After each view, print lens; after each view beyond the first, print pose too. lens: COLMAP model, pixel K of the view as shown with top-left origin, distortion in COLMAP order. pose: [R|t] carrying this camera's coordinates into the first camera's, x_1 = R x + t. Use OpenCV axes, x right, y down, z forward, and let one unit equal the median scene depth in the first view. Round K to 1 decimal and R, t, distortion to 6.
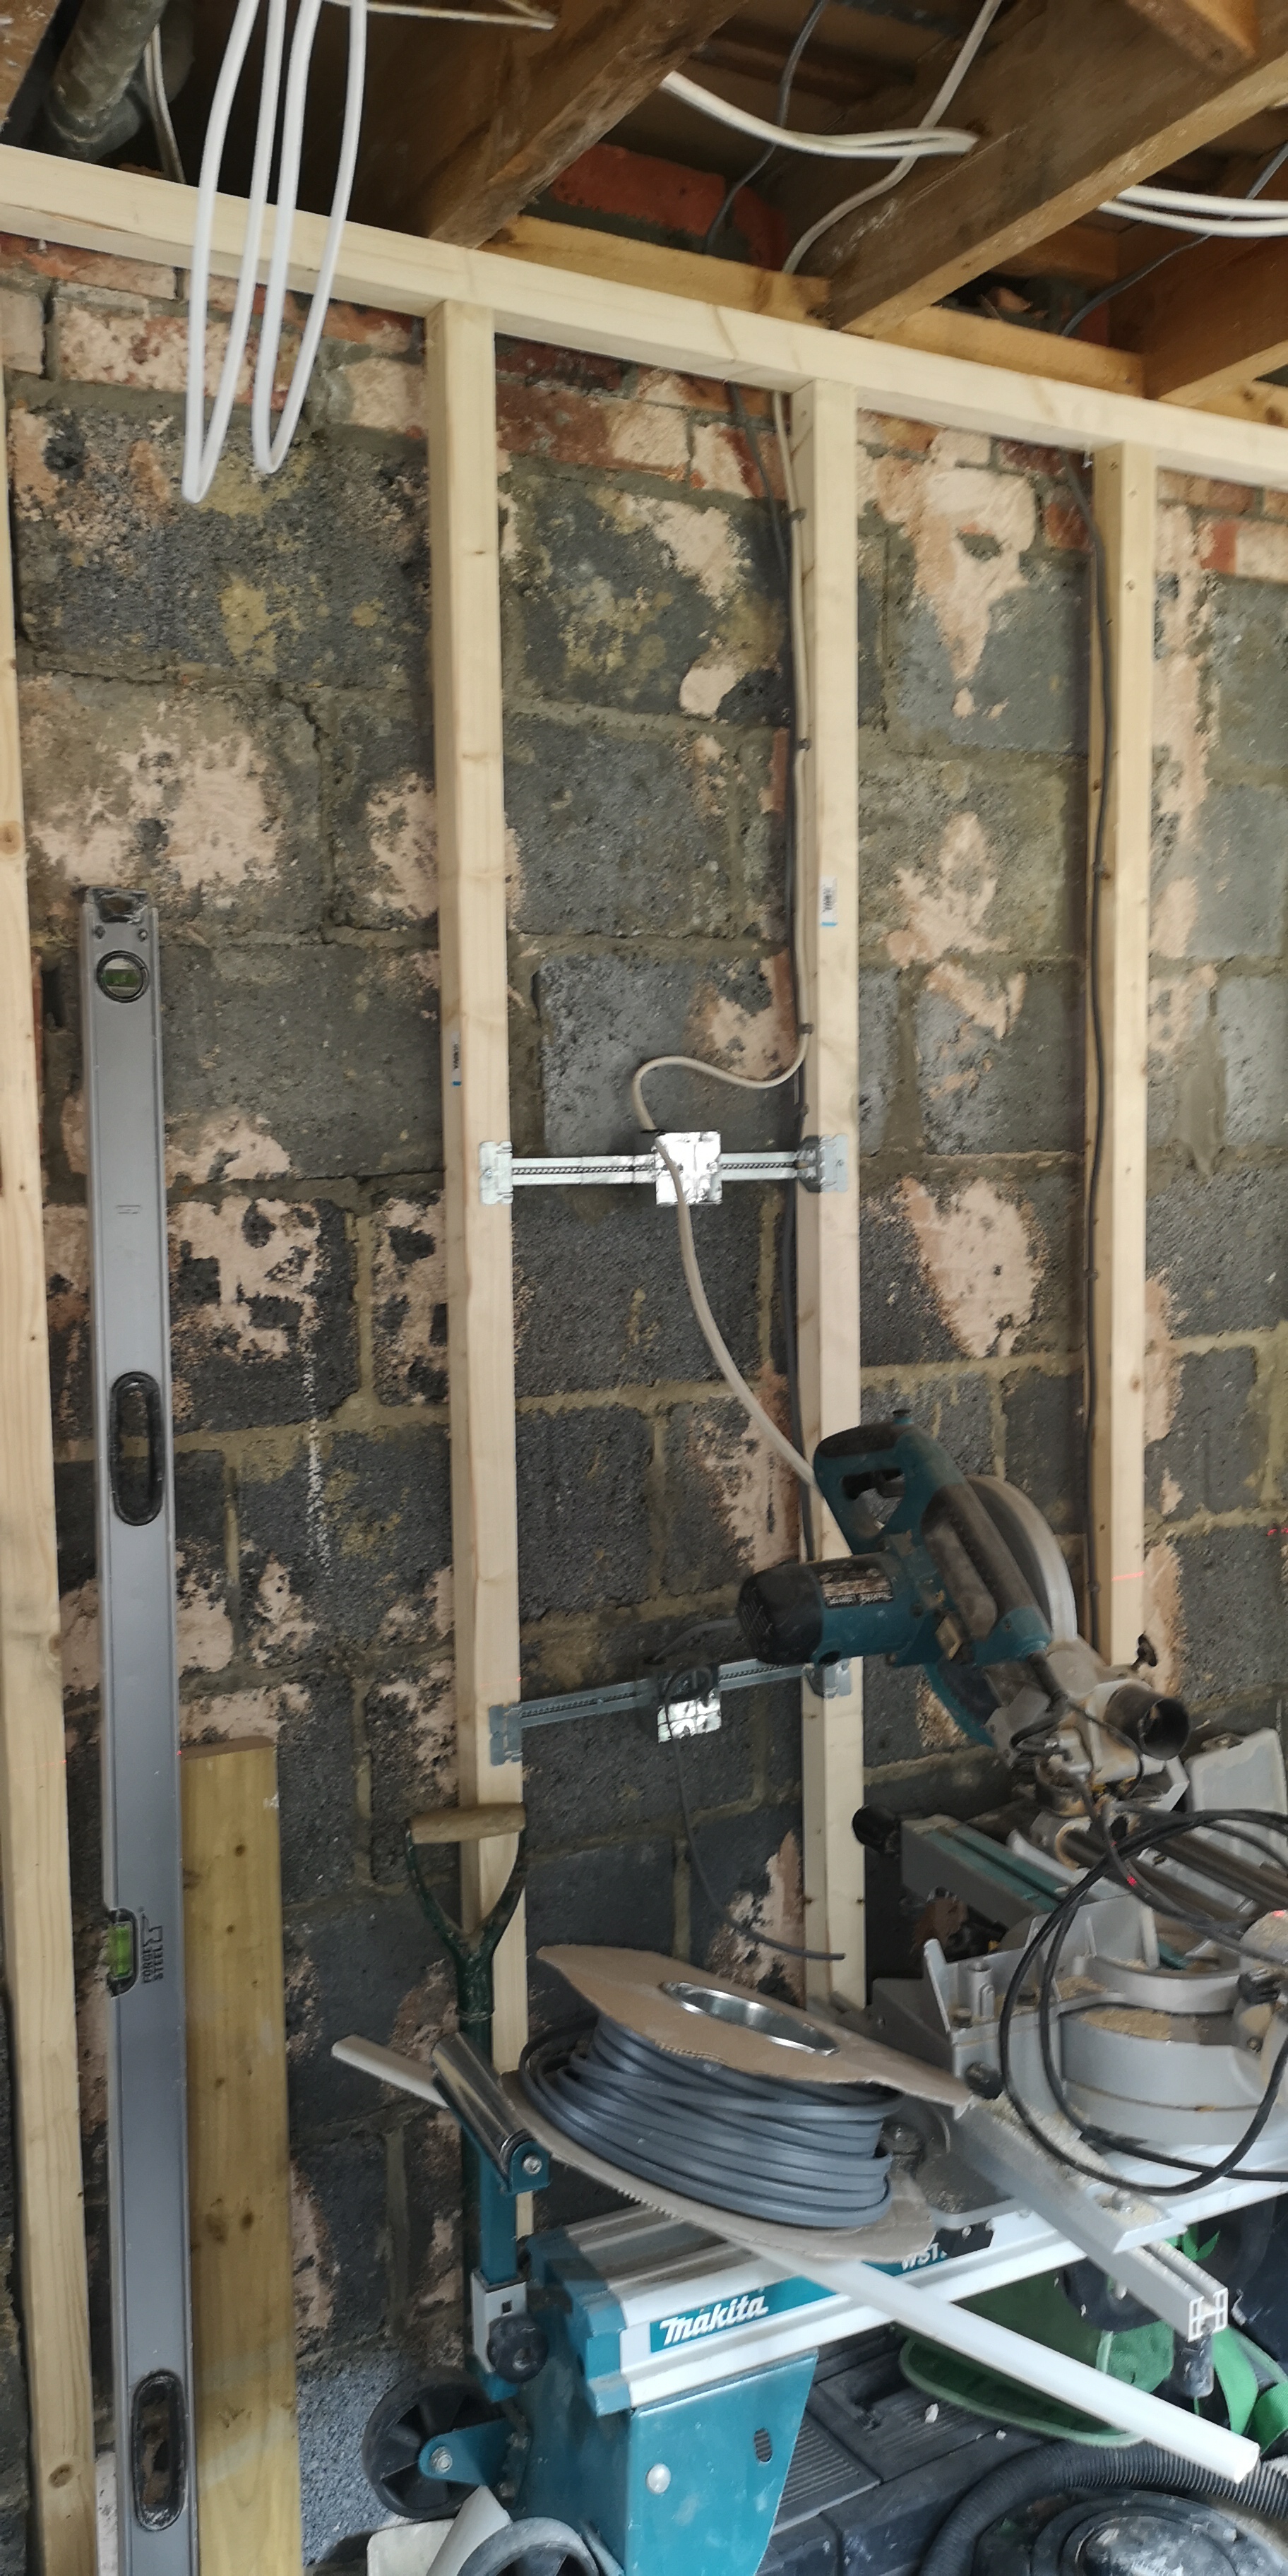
lens RADIAL K [[1980.6, 0, 642.4], [0, 1980.6, 1276.2], [0, 0, 1]] dist [0.046148, -0.046567]
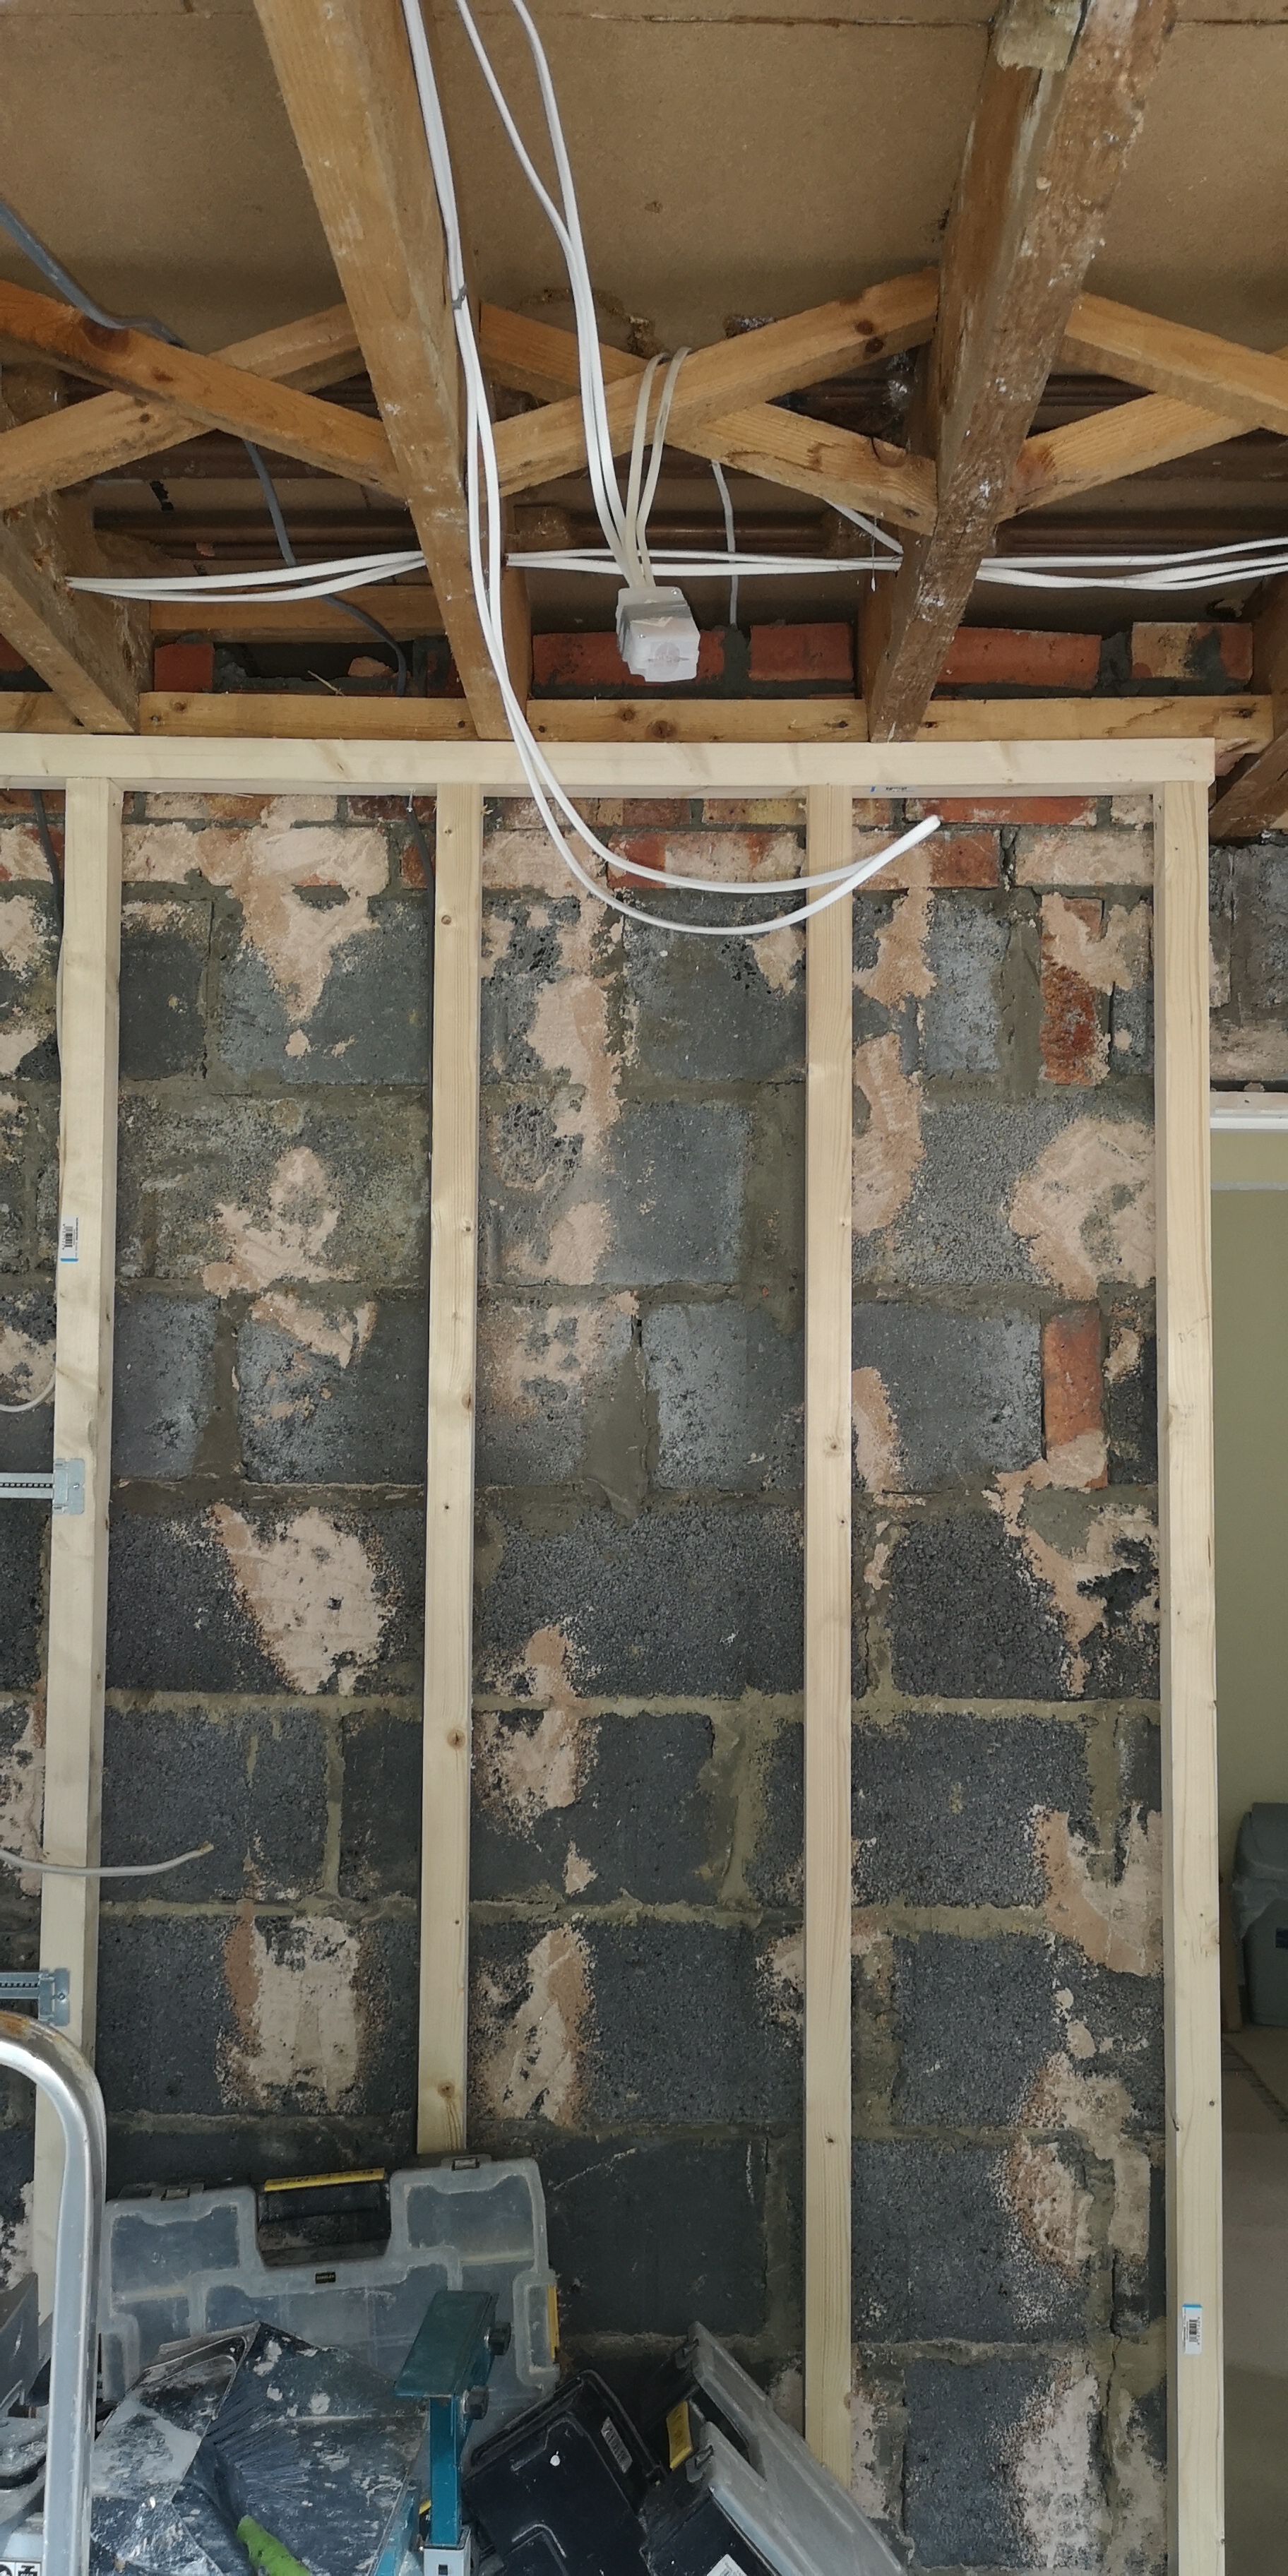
lens RADIAL K [[1980.6, 0, 643.7], [0, 1980.6, 1278.3], [0, 0, 1]] dist [0.046148, -0.046567]
pose [[0.868286, -0.007757, -0.496003, 0.807862], [-0.066616, 0.988998, -0.132083, -0.043101], [0.491570, 0.147728, 0.858216, 0.219003]]
